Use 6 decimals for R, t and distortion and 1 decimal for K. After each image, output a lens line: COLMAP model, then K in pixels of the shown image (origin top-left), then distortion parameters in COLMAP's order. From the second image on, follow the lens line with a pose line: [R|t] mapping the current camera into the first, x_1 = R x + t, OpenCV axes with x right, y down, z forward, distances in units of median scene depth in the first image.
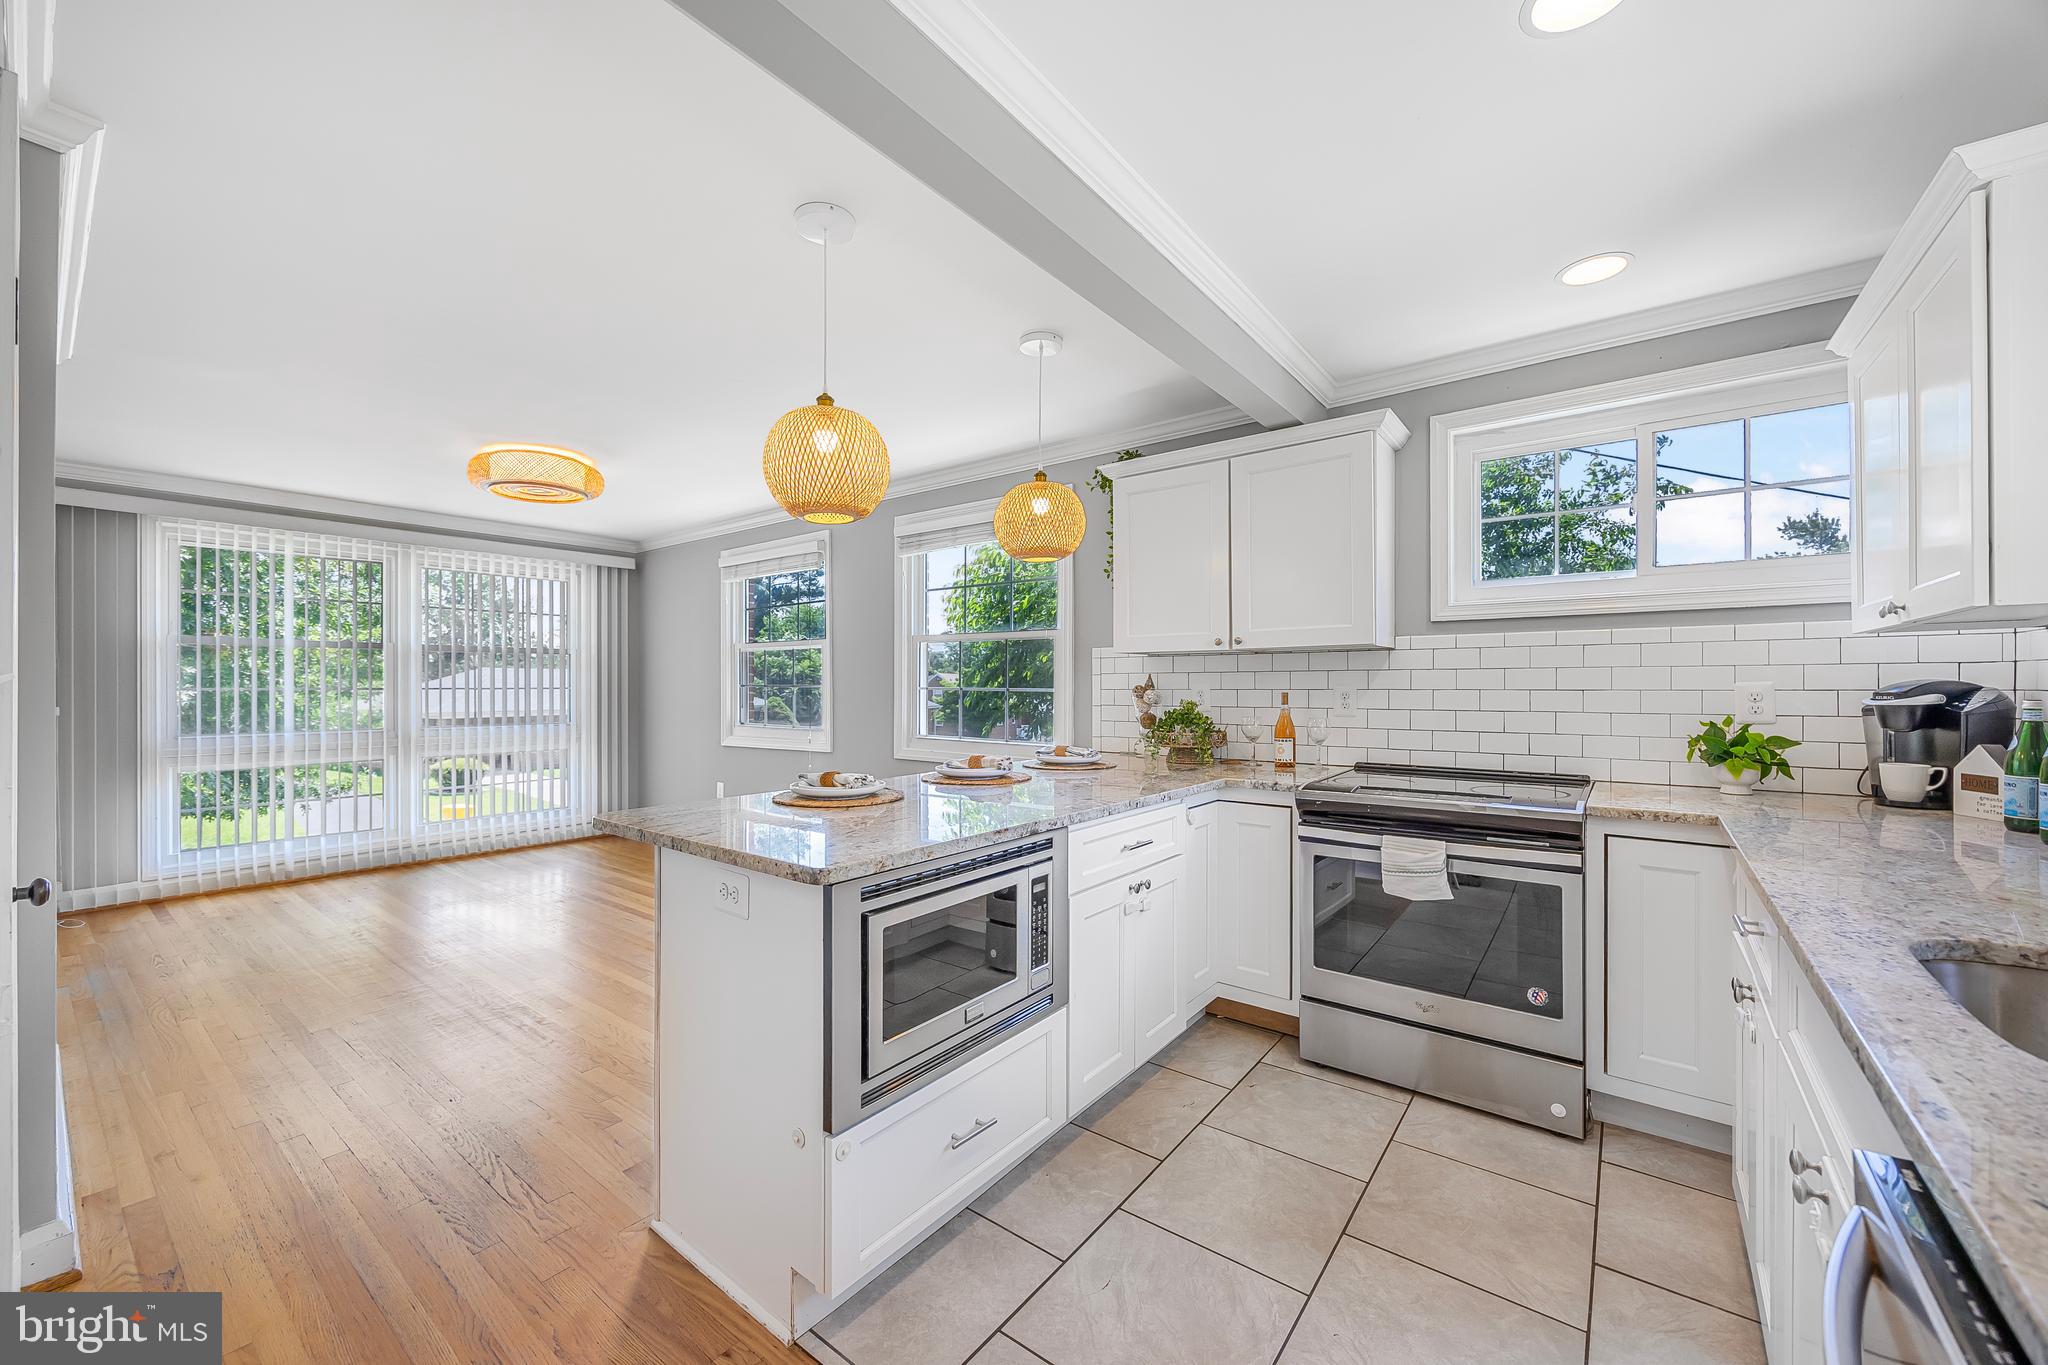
lens RADIAL K [[786.4, 0, 1019.9], [0, 786.4, 685.0], [0, 0, 1]] dist [-0.000293, -0.000122]
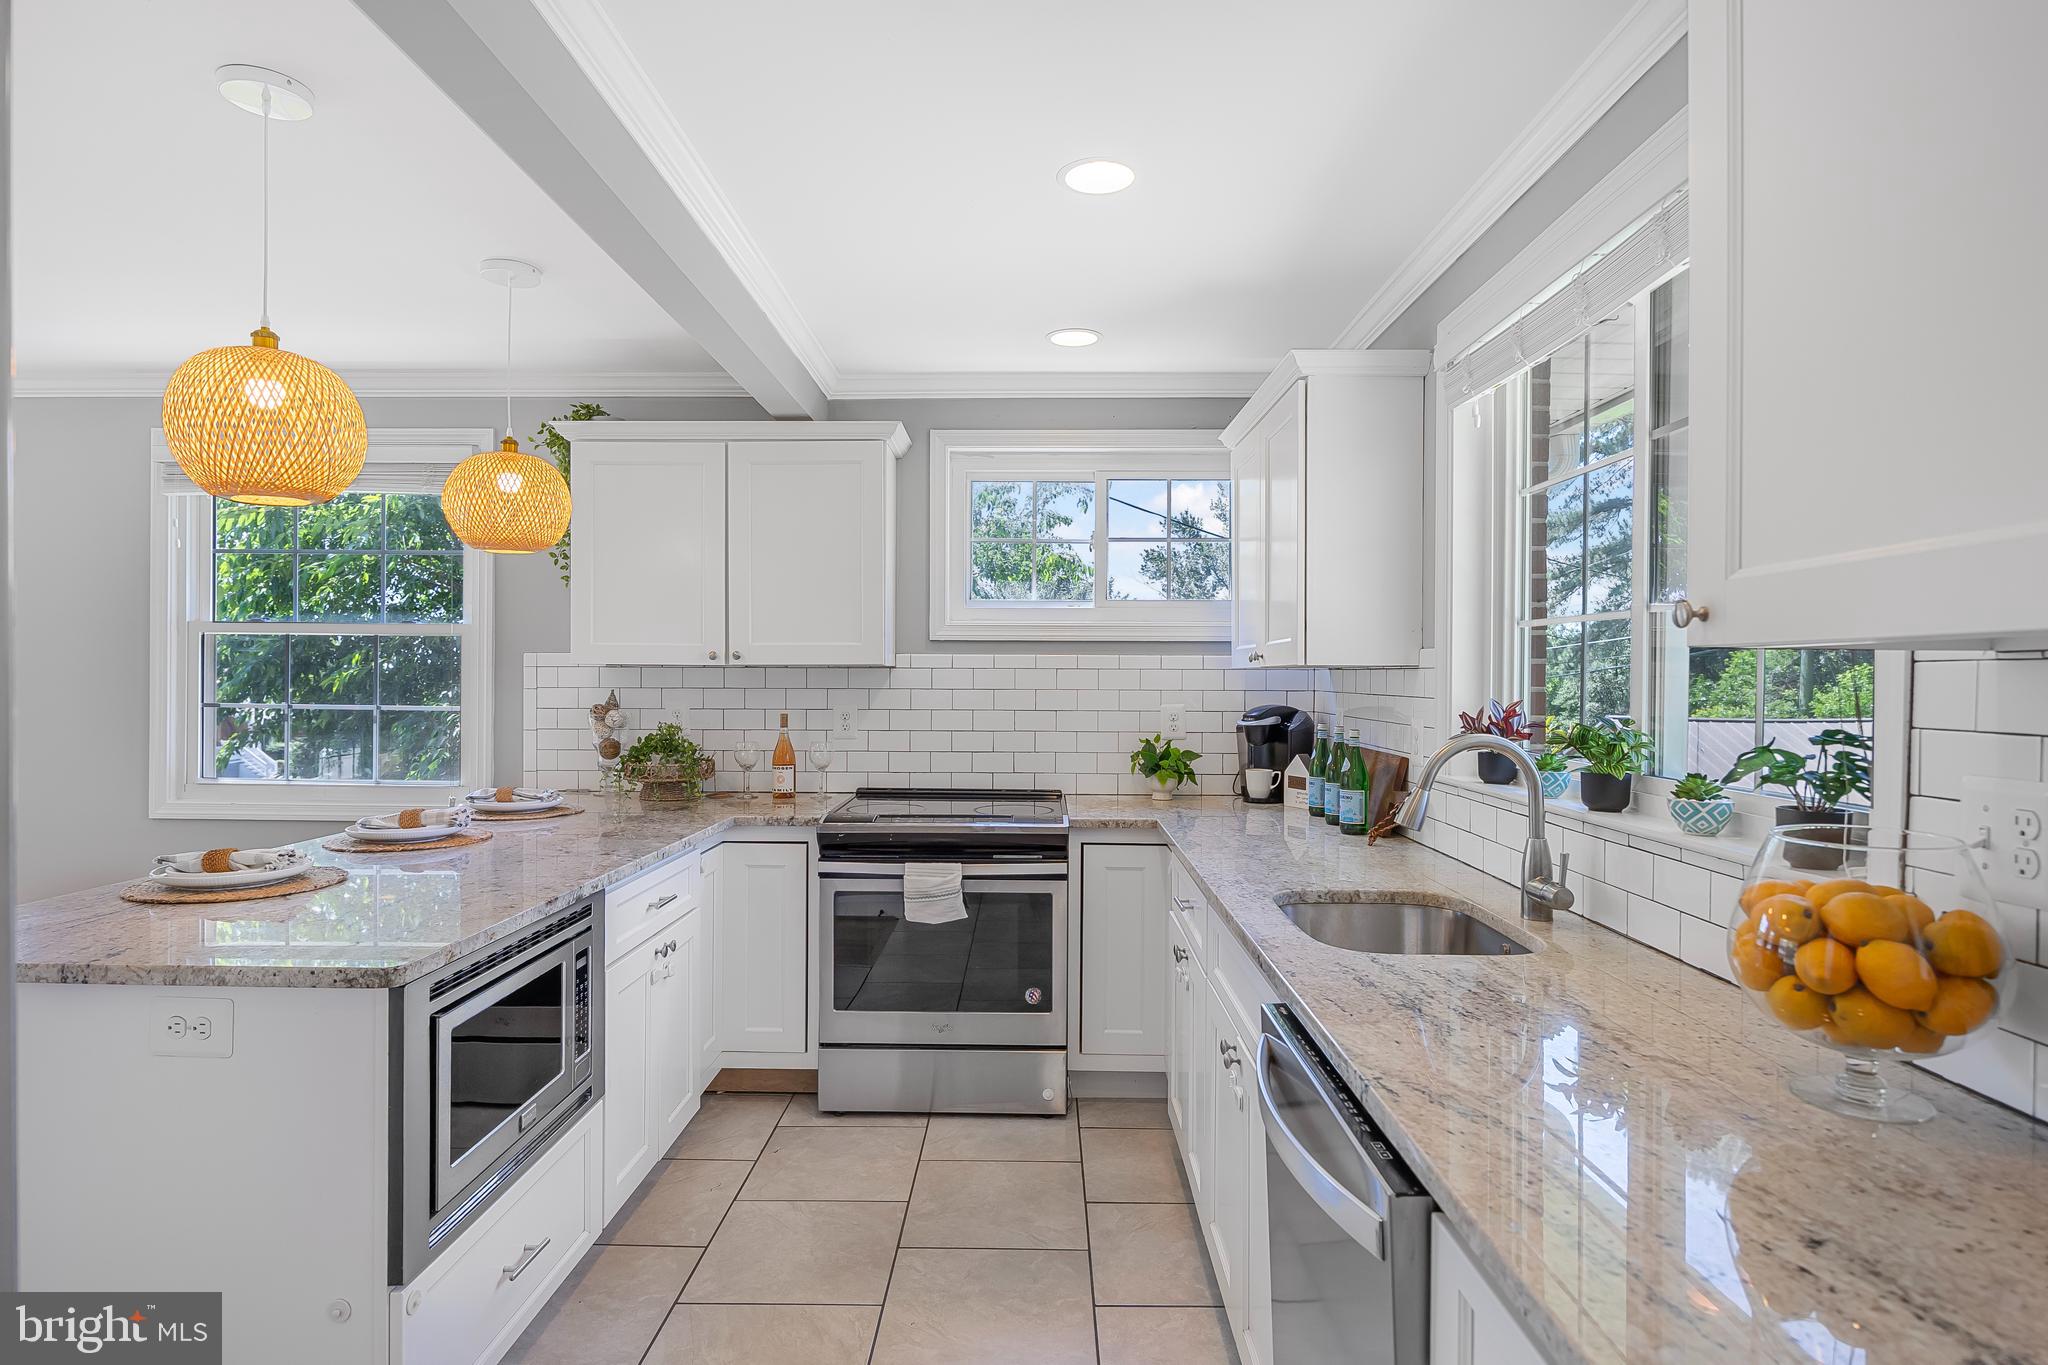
lens RADIAL K [[1073.5, 0, 1024.0], [0, 1073.5, 682.5], [0, 0, 1]] dist [0.002268, -0.000930]
pose [[0.800791, 0.003189, 0.598935, -0.237149], [-0.006975, 0.999968, 0.004002, -0.044847], [-0.598903, -0.007383, 0.800788, -0.179152]]
